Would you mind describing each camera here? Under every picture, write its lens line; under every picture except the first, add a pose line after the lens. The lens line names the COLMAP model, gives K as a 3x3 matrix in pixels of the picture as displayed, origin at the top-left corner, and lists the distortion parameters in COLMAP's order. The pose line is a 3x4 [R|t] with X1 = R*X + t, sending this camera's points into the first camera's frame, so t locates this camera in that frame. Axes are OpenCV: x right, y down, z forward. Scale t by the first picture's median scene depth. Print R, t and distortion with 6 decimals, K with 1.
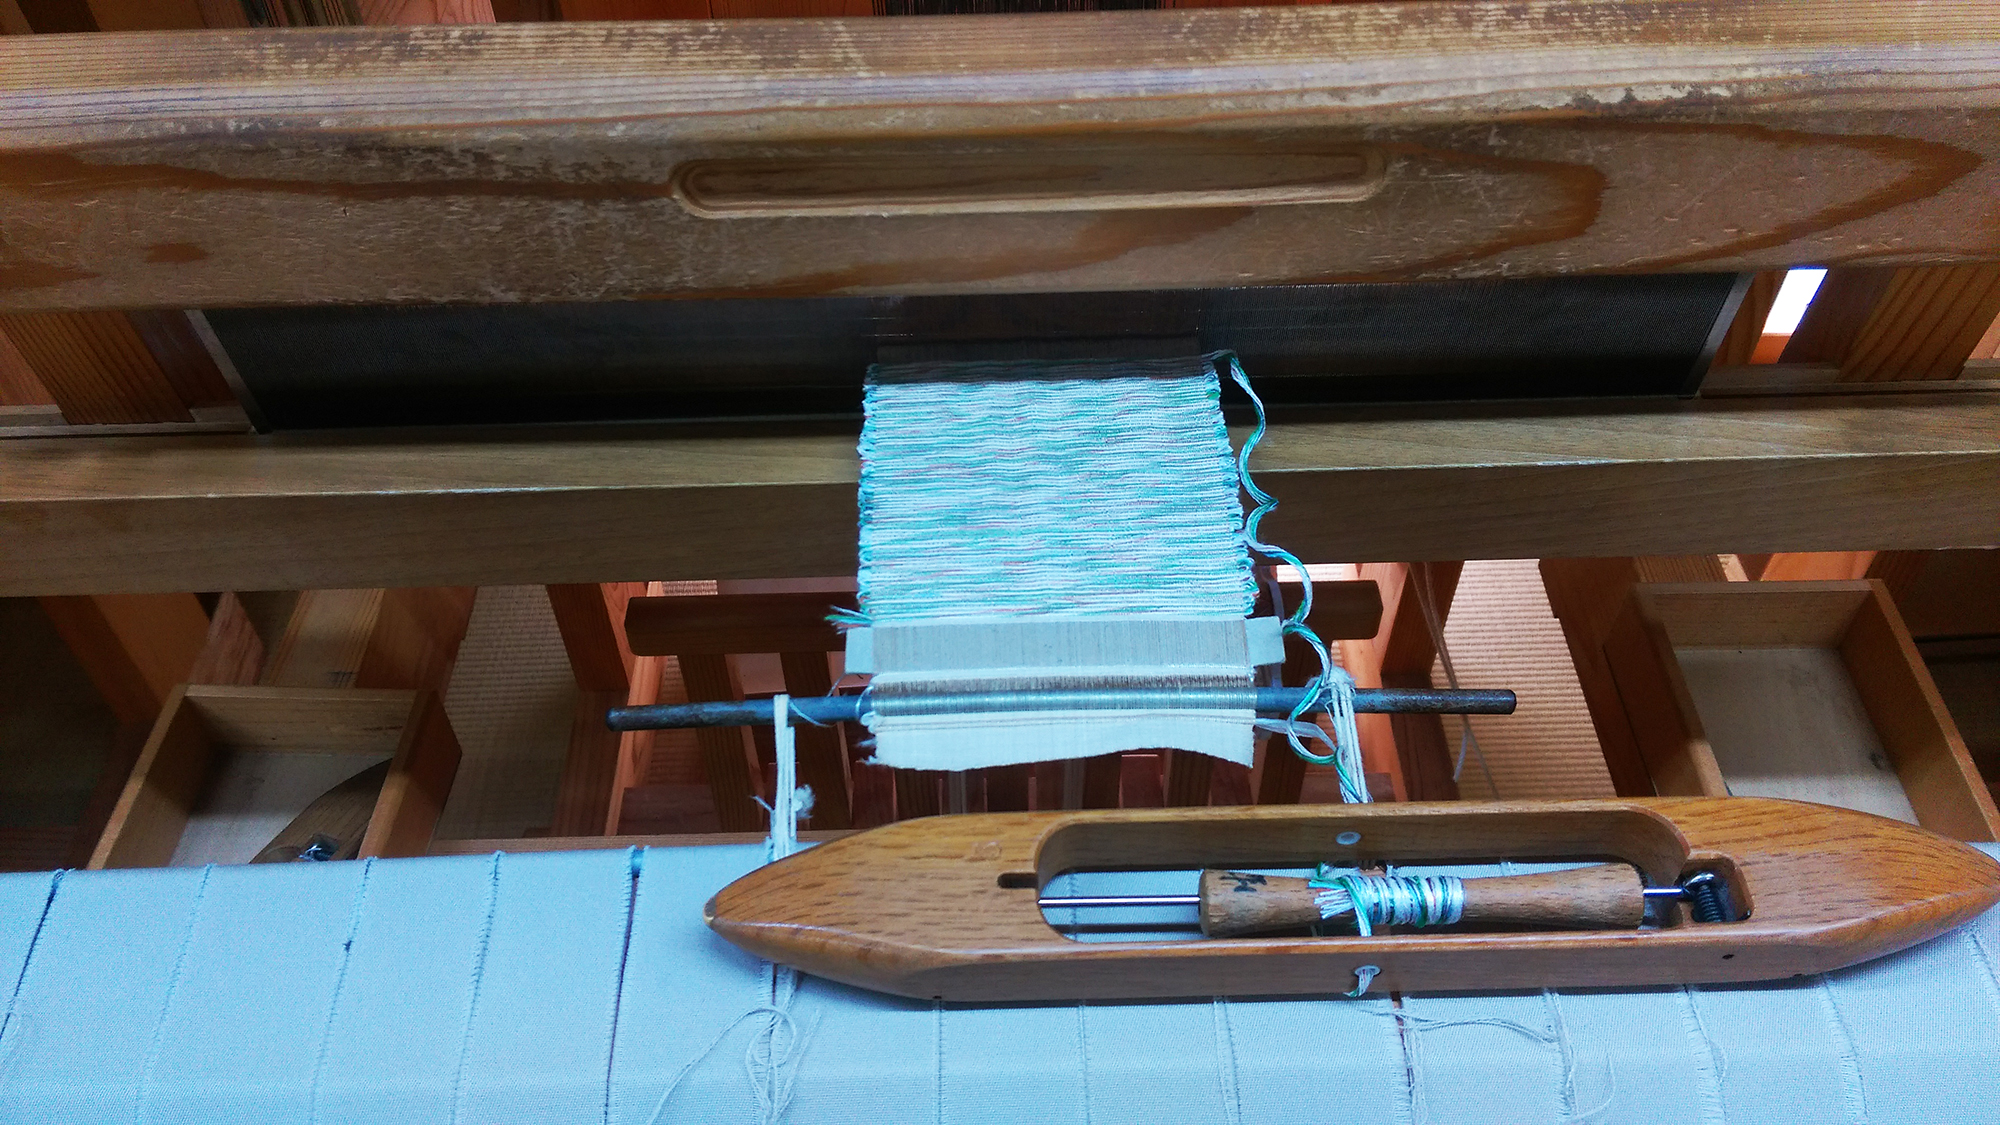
lens RADIAL K [[1679.8, 0, 1001.1], [0, 1679.8, 535.8], [0, 0, 1]] dist [0.106243, -0.187773]
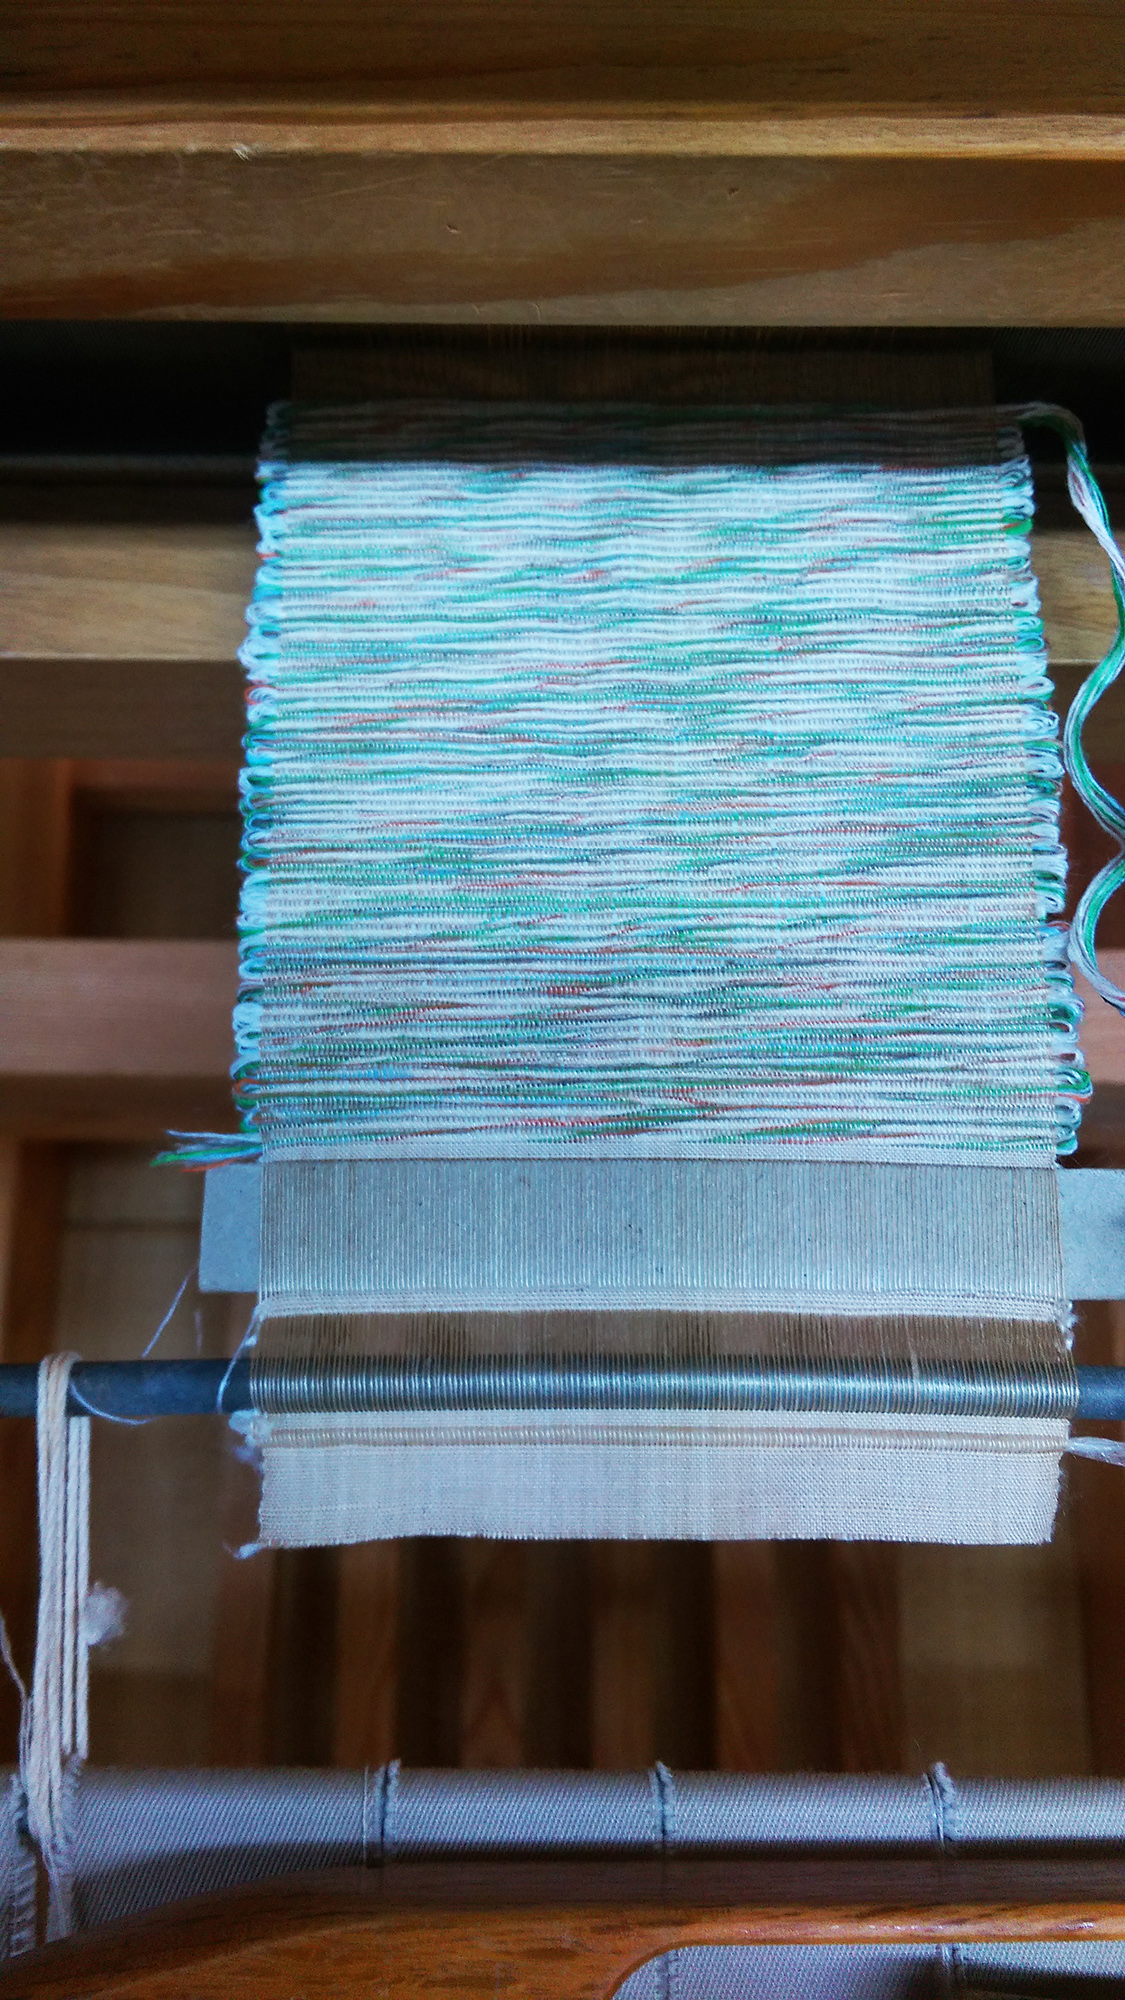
lens RADIAL K [[1679.8, 0, 584.2], [0, 1679.8, 1000.8], [0, 0, 1]] dist [0.106243, -0.187773]
pose [[0.999397, 0.028470, 0.019878, 0.002438], [-0.034437, 0.886006, 0.462394, -0.203409], [-0.004448, -0.462799, 0.886452, 0.600404]]
